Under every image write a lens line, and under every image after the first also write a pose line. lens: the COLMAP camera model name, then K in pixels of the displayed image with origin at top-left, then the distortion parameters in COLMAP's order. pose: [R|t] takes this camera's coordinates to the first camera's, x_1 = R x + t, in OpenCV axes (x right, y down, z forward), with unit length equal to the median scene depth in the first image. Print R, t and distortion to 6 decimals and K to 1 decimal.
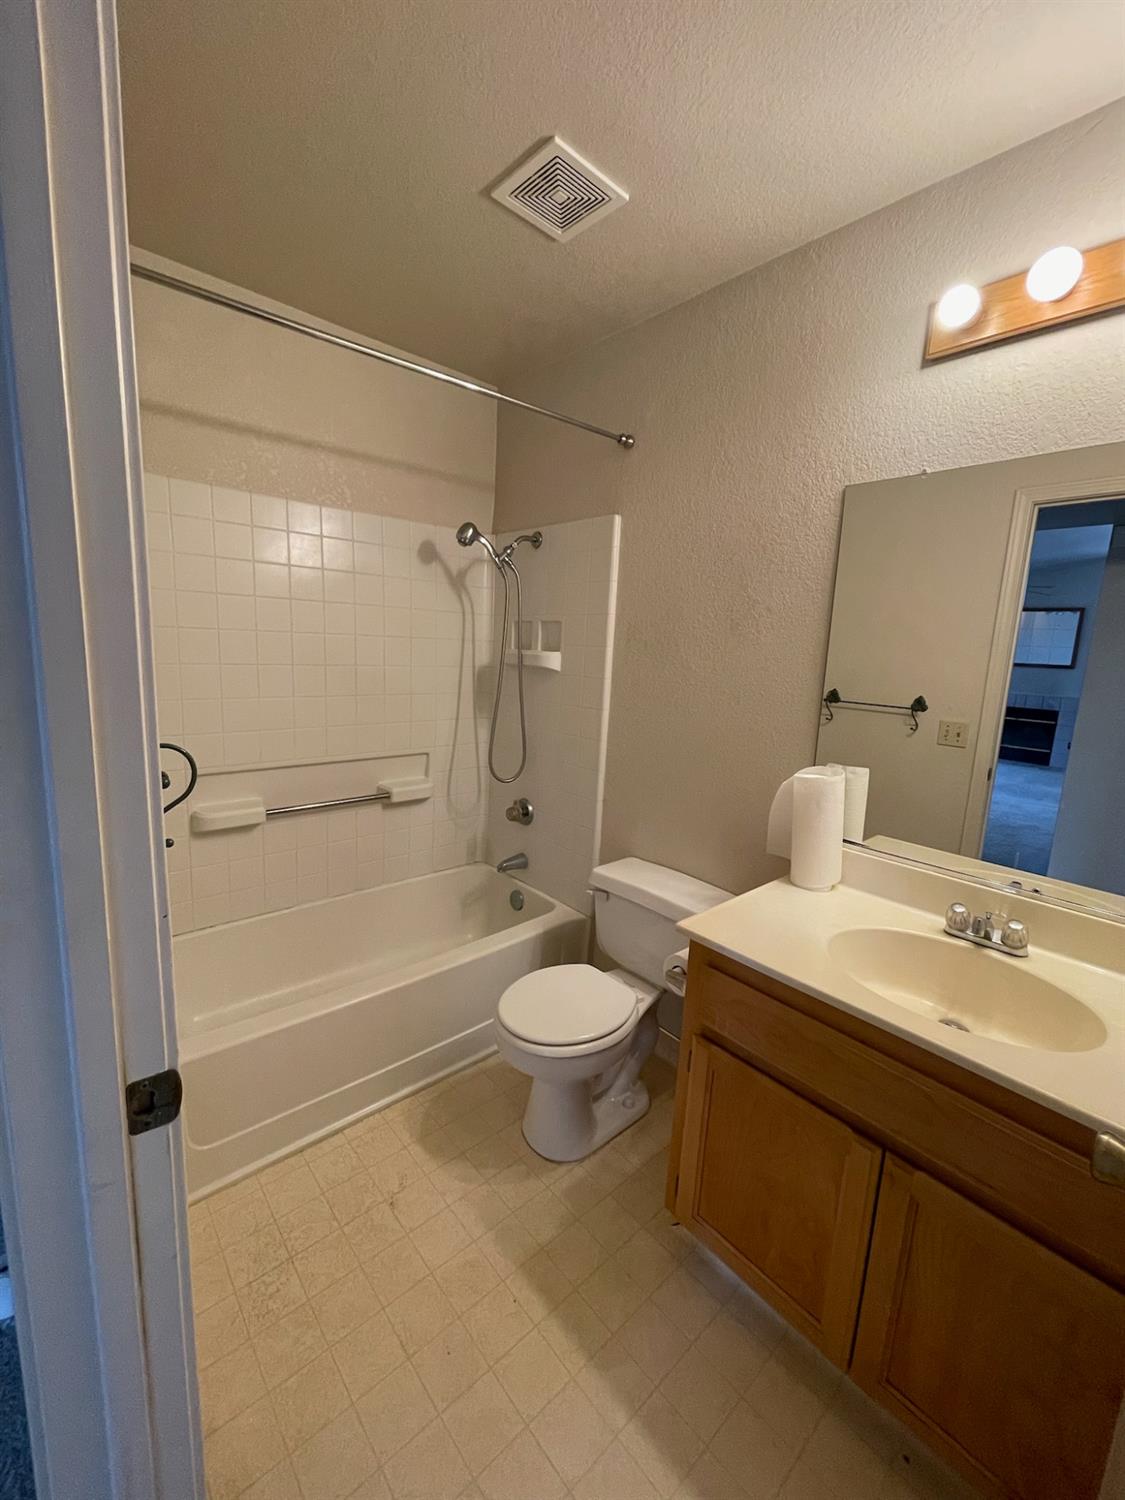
lens RADIAL K [[598.7, 0, 562.5], [0, 598.7, 750.0], [0, 0, 1]] dist [0.000530, -0.000003]
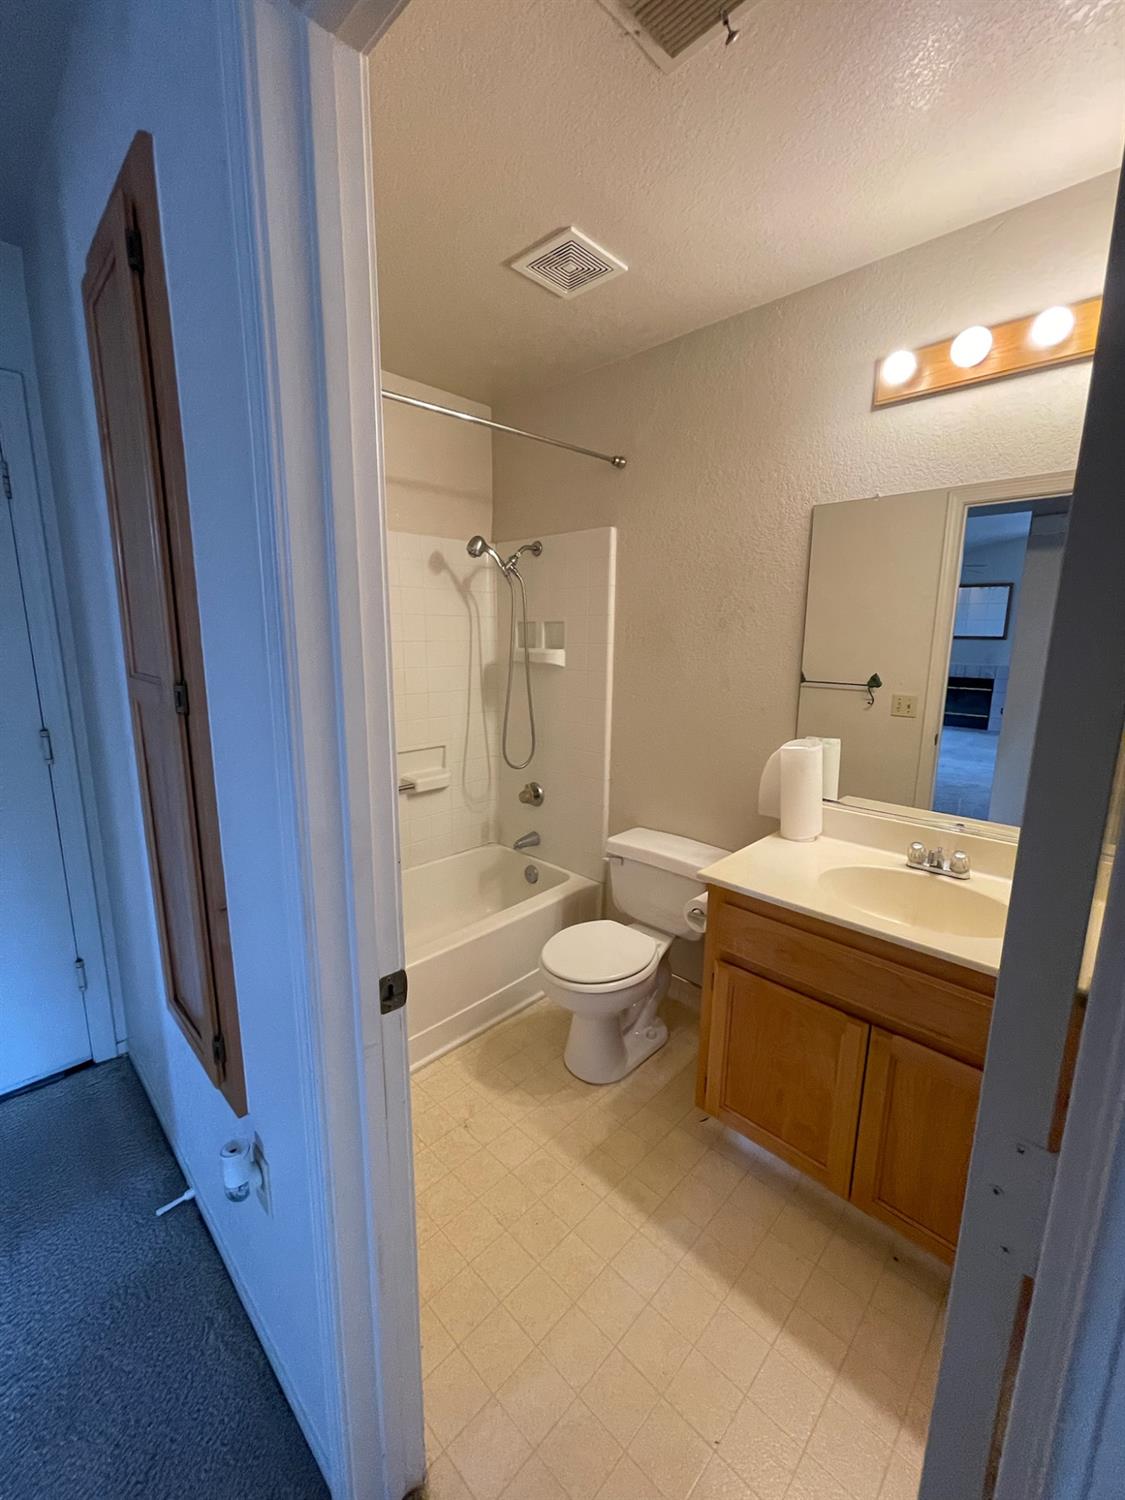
lens RADIAL K [[598.7, 0, 562.5], [0, 598.7, 750.0], [0, 0, 1]] dist [0.000530, -0.000003]
pose [[0.996740, -0.051536, 0.062082, -0.117356], [0.050160, 0.998464, 0.023528, -0.003576], [-0.063199, -0.020337, 0.997794, -0.162227]]
